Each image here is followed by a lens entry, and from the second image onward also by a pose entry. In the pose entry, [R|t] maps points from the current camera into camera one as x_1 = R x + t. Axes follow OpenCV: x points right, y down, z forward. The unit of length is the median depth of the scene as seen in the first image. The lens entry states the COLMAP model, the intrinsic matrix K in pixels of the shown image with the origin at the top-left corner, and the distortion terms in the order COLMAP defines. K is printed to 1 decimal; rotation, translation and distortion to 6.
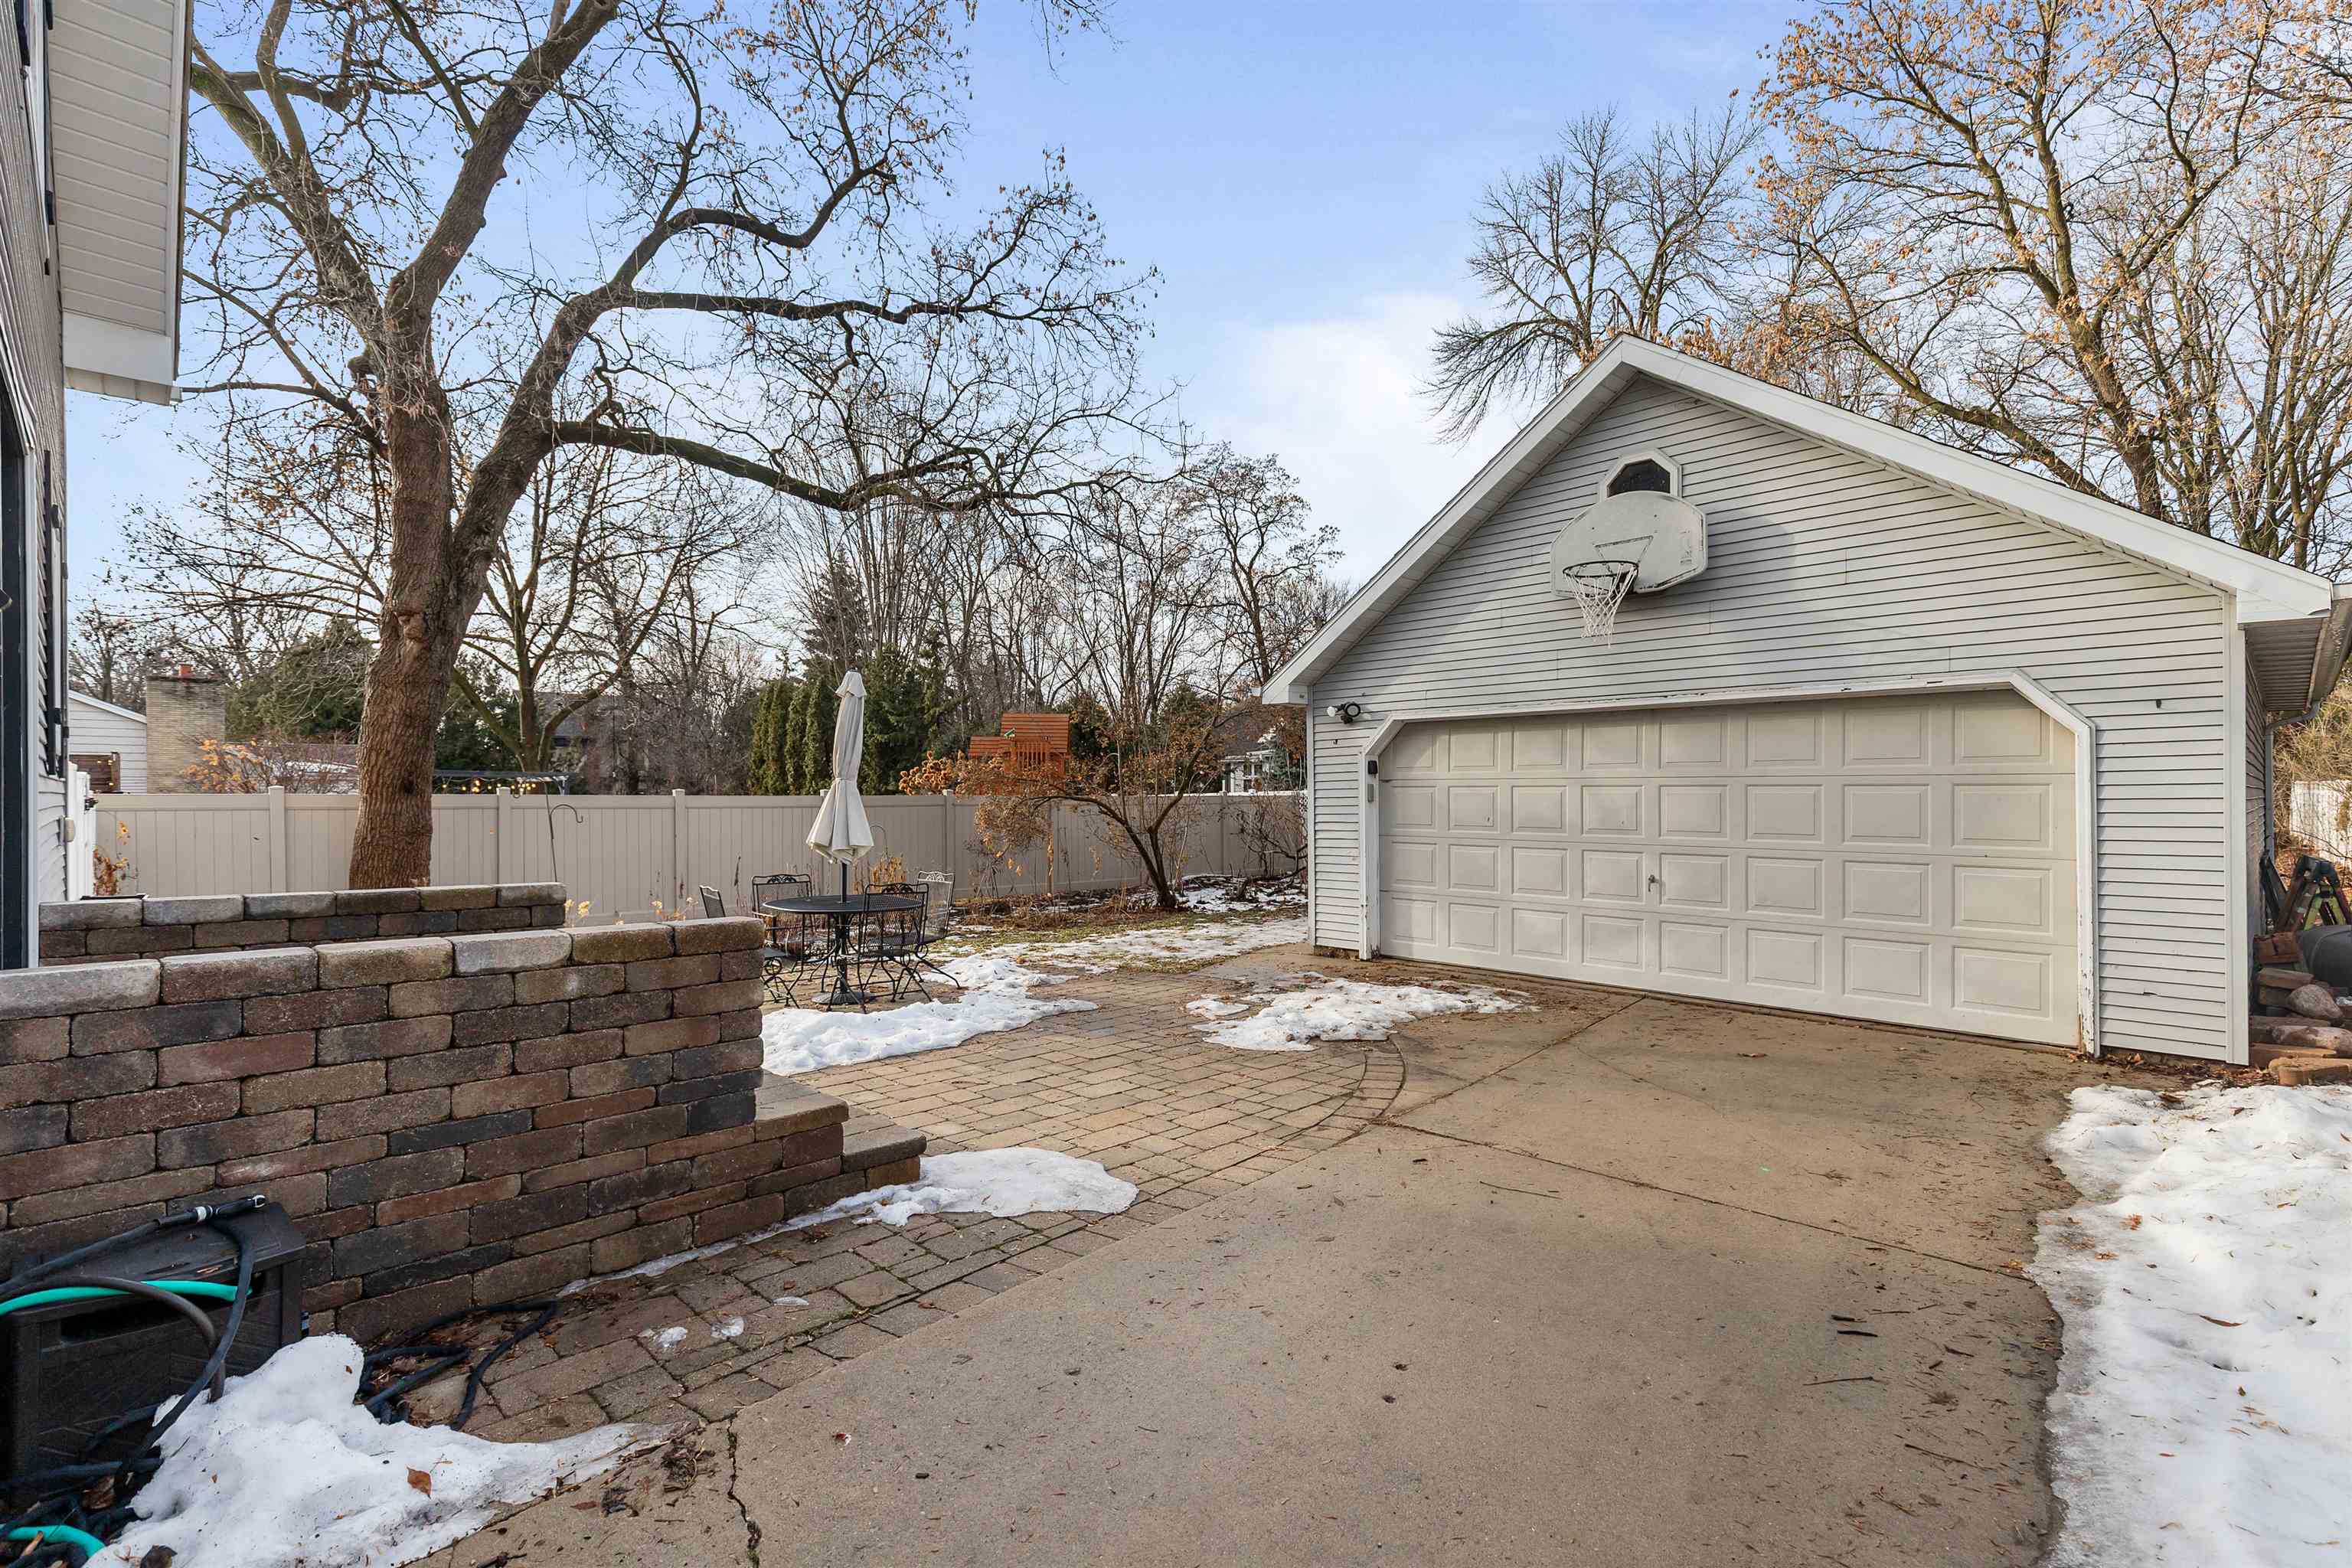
lens RADIAL K [[1060.6, 0, 1181.0], [0, 1060.6, 789.3], [0, 0, 1]] dist [0.001926, 0.000461]
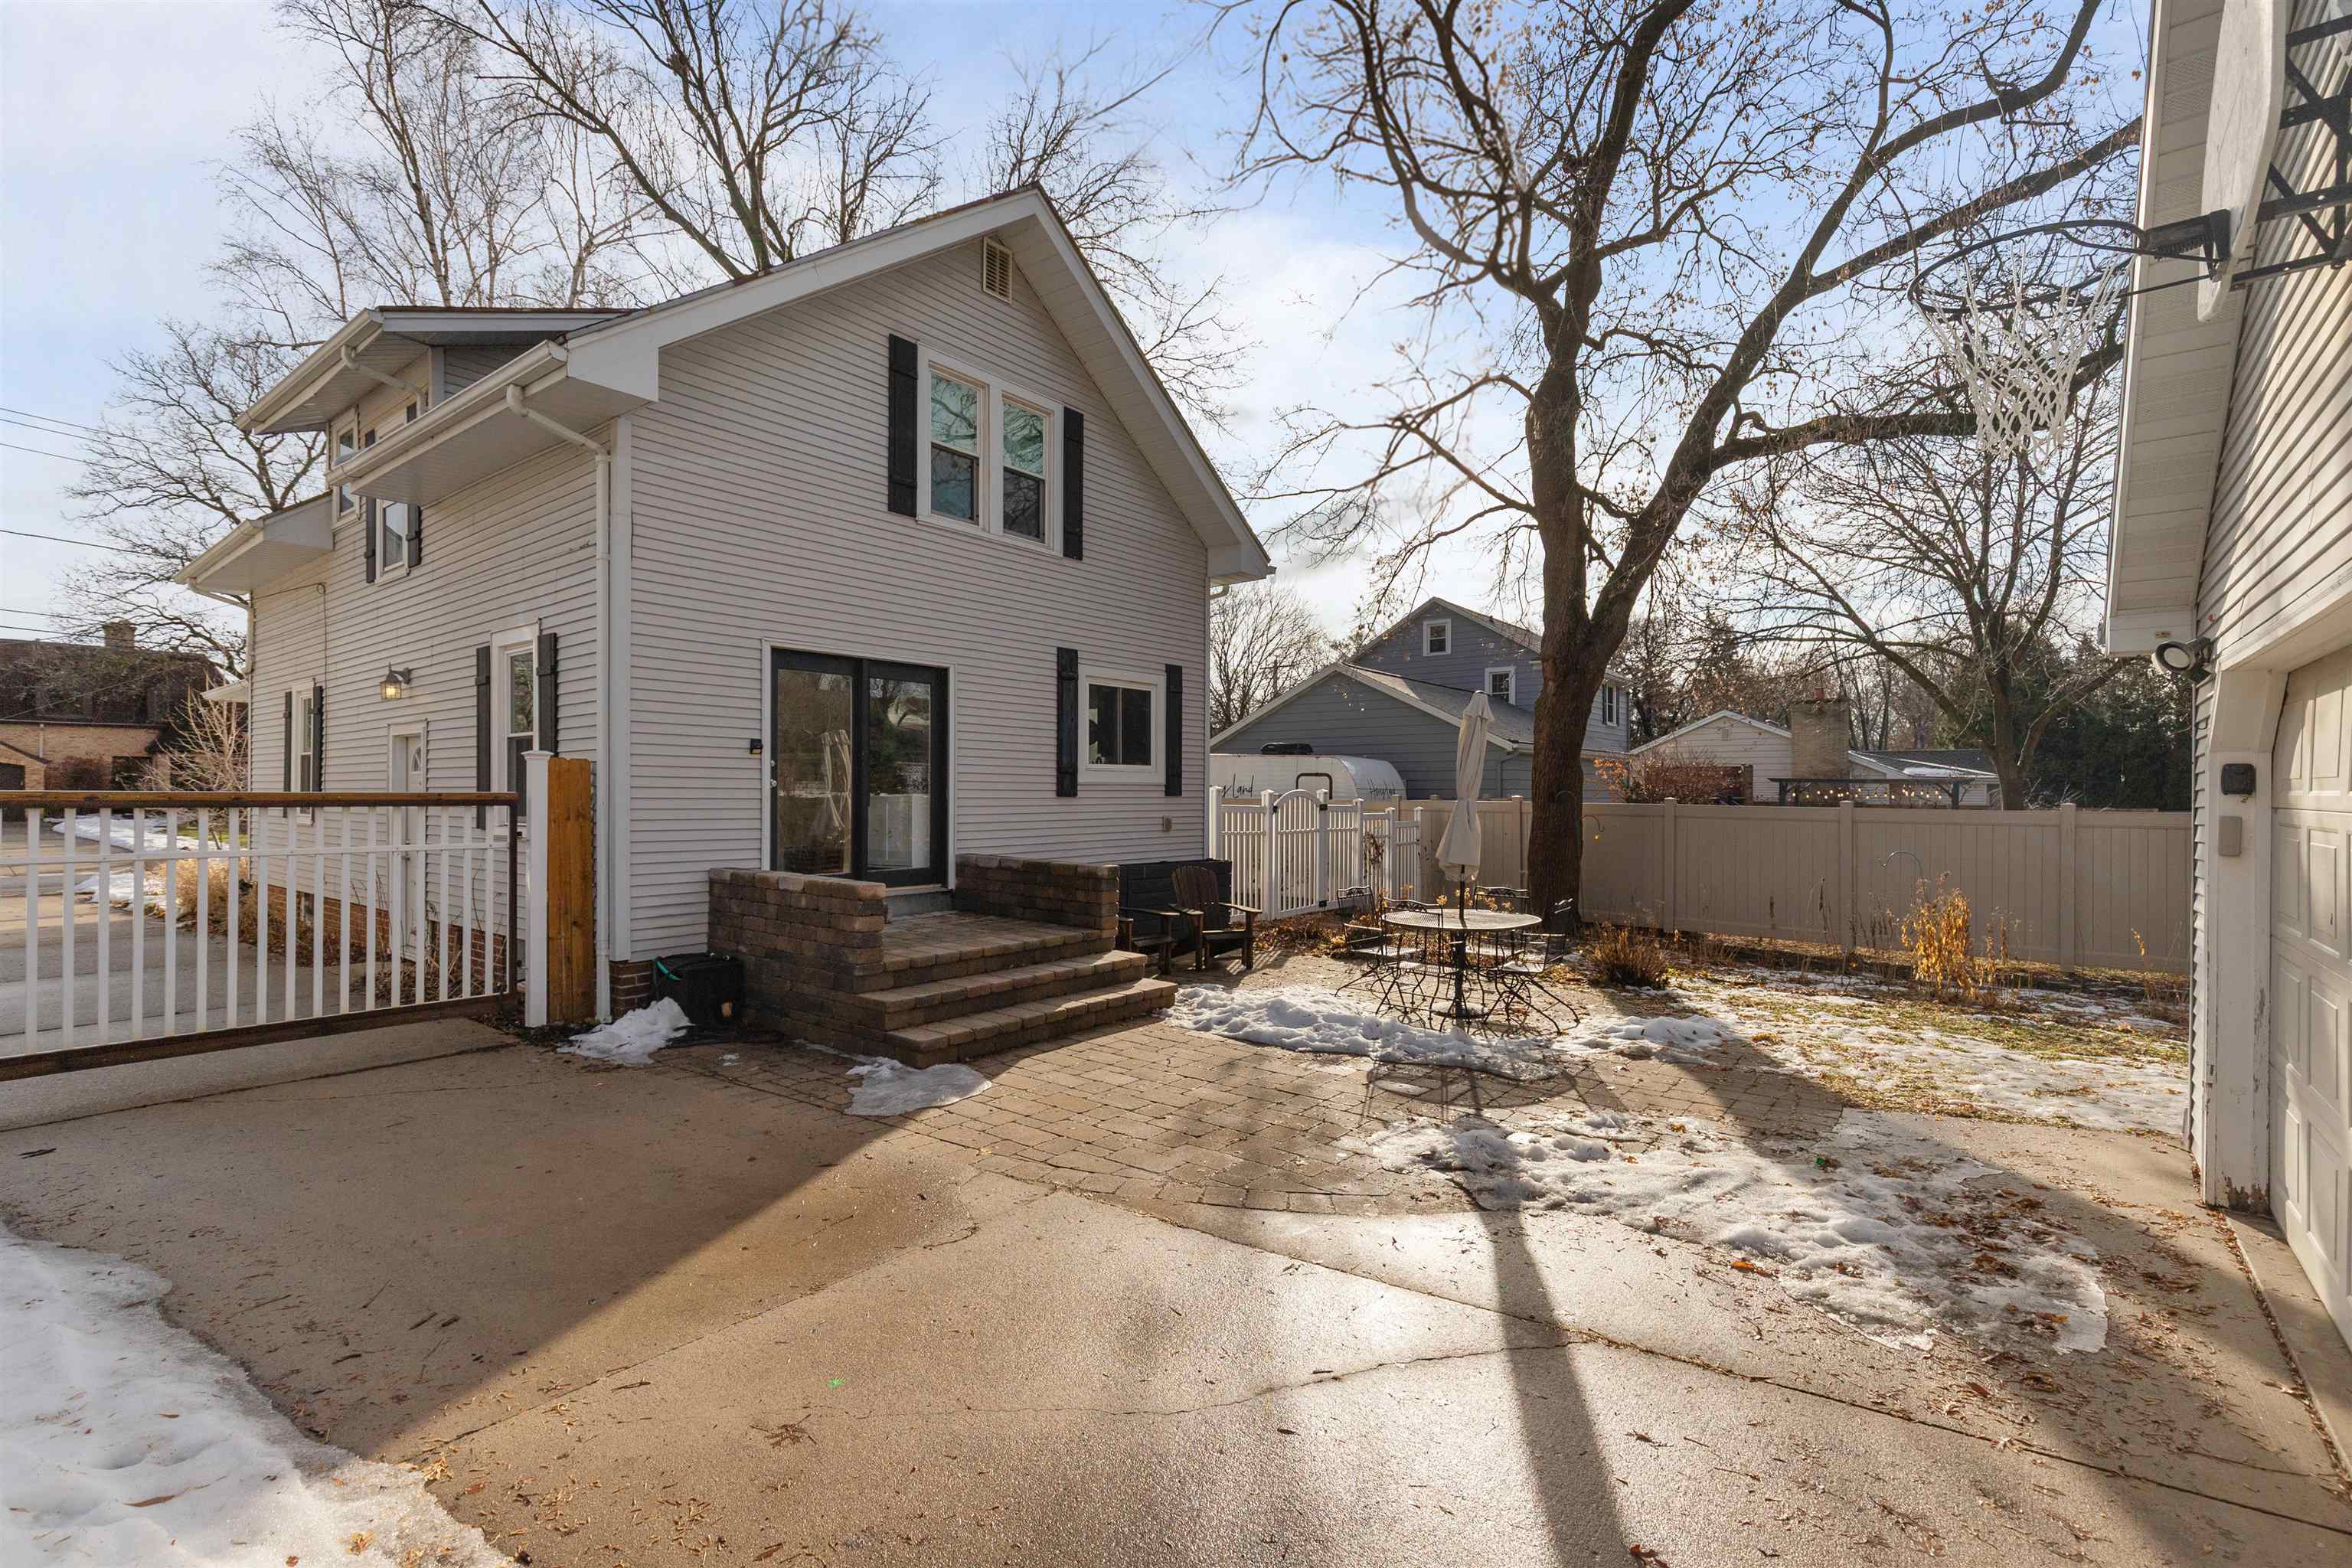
lens RADIAL K [[1060.6, 0, 1181.0], [0, 1060.6, 789.3], [0, 0, 1]] dist [0.001926, 0.000461]
pose [[0.136350, 0.004001, -0.990653, 1.488789], [-0.004192, 0.999985, 0.003462, -0.049354], [0.990652, 0.003680, 0.136365, 1.310172]]
